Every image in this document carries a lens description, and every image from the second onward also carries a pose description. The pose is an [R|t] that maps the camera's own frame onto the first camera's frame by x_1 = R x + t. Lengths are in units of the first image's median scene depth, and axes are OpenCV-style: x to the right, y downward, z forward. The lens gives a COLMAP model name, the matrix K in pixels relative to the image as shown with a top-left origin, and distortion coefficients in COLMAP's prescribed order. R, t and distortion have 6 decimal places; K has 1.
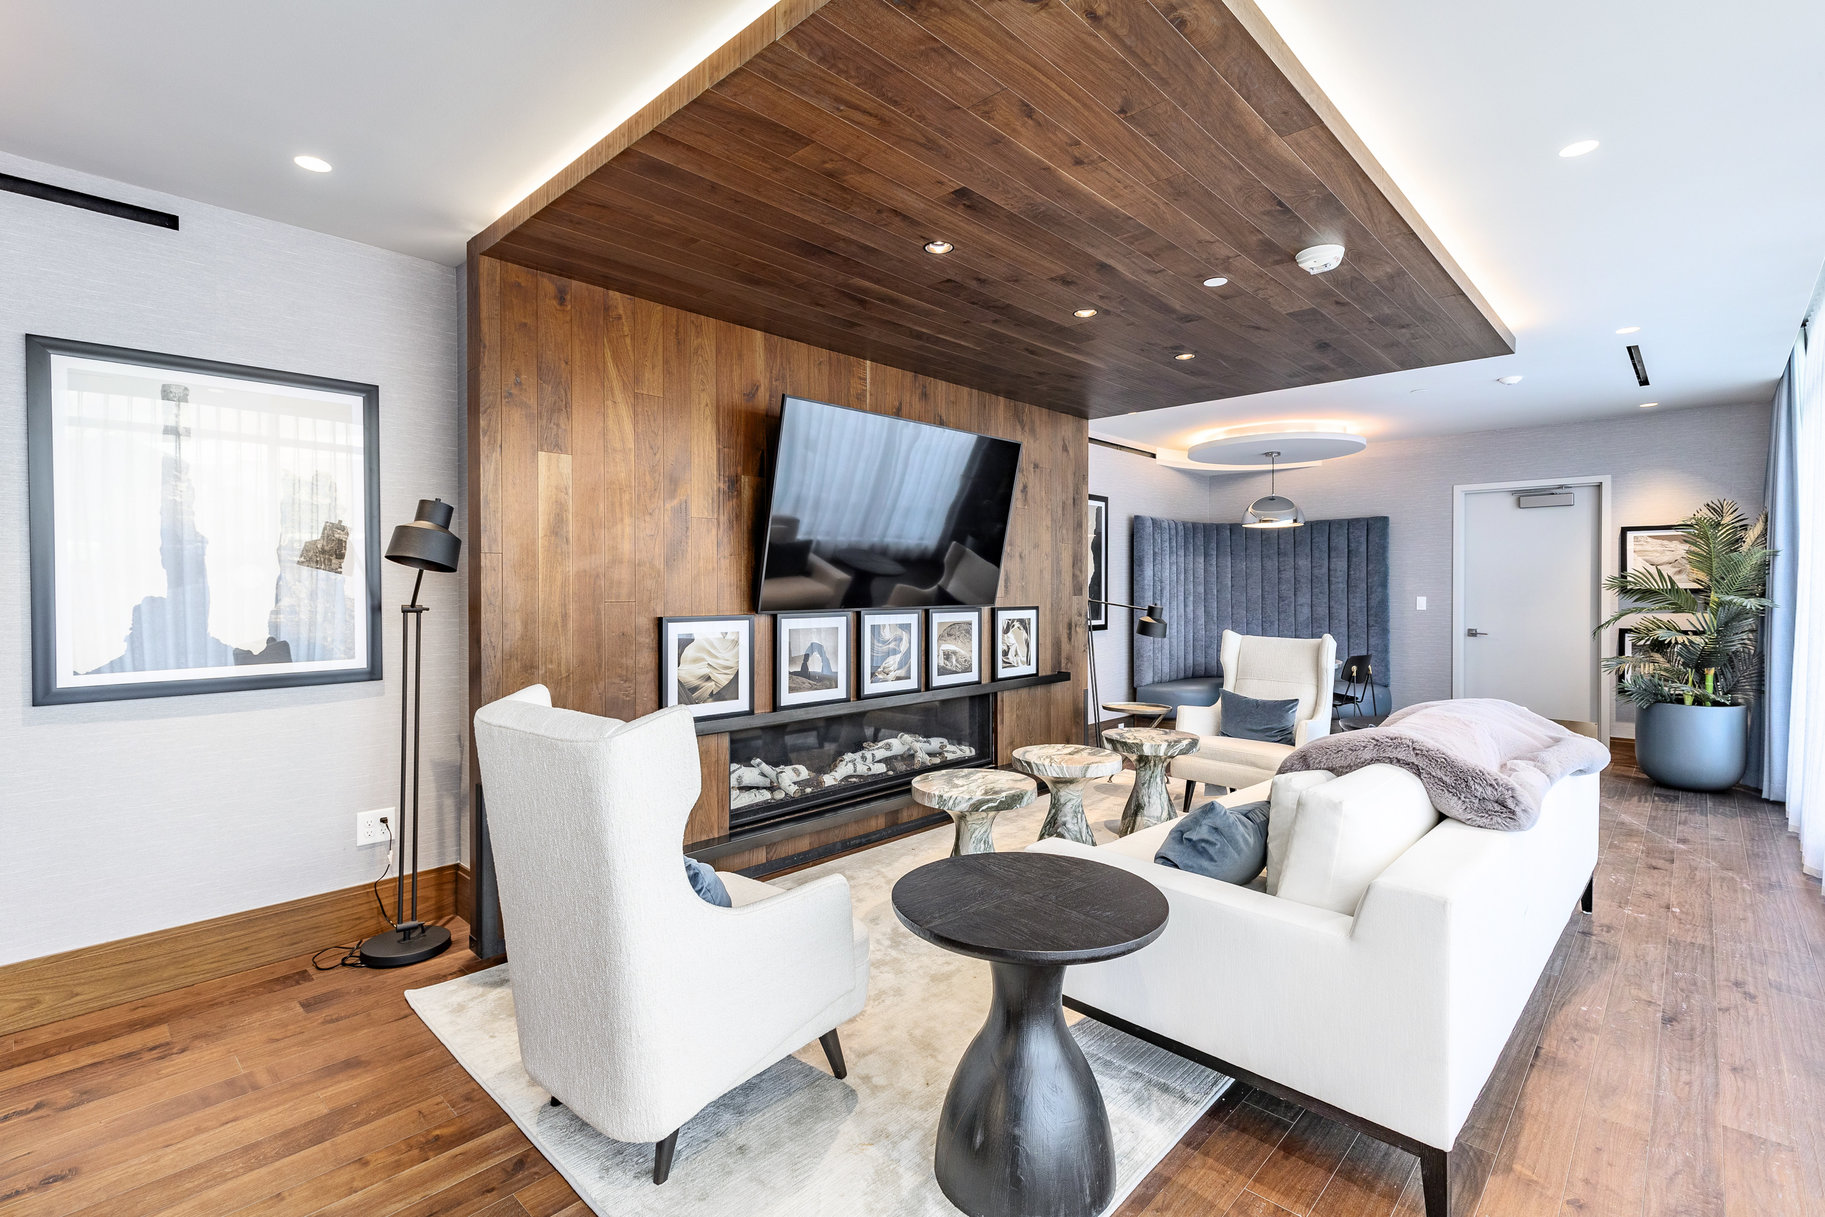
lens RADIAL K [[828.6, 0, 957.9], [0, 828.6, 591.0], [0, 0, 1]] dist [0.003593, 0.000761]
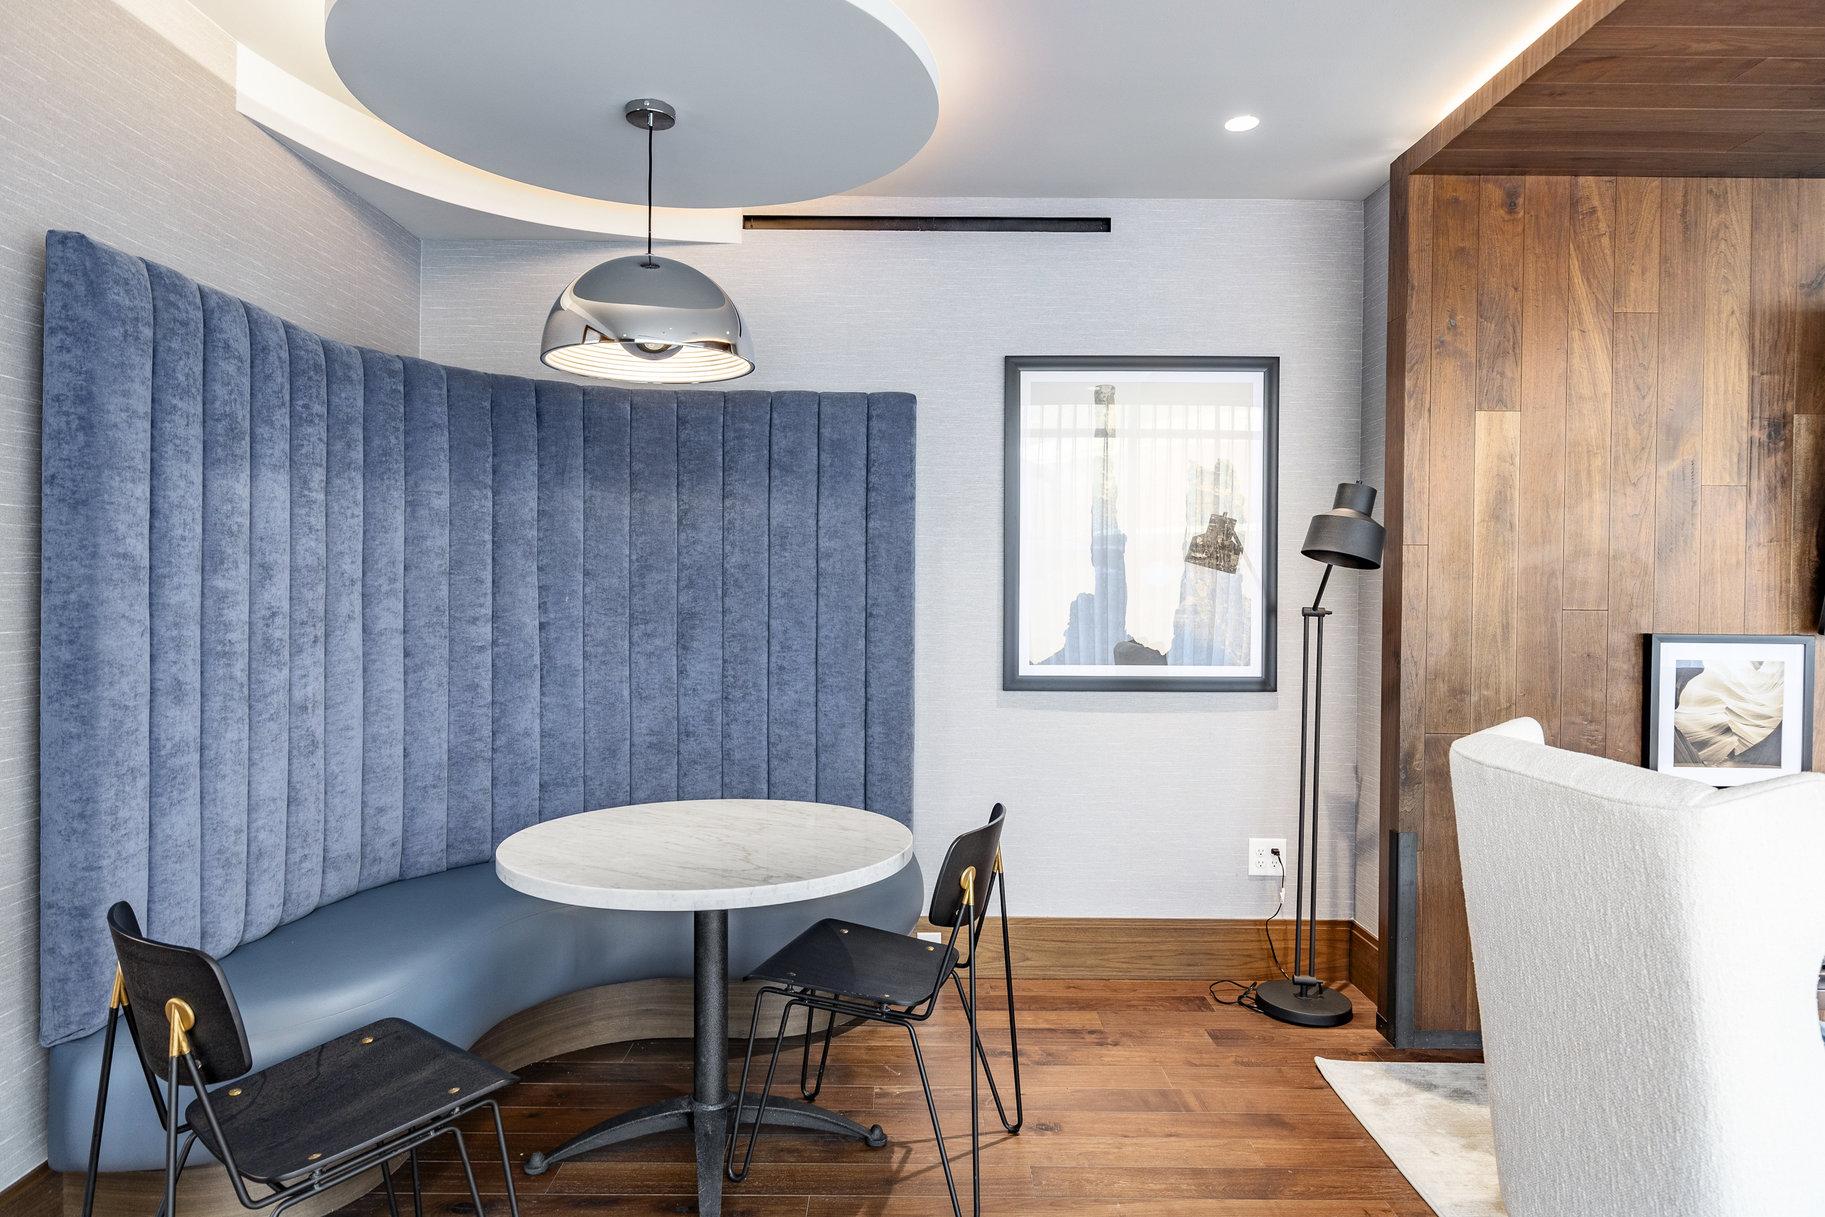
lens RADIAL K [[1080.8, 0, 915.9], [0, 1080.8, 592.2], [0, 0, 1]] dist [-0.001995, 0.000035]
pose [[0.674395, 0.013707, -0.738244, -0.114882], [-0.014359, 0.999882, 0.005448, 0.000967], [0.738231, 0.006927, 0.674512, -0.055261]]
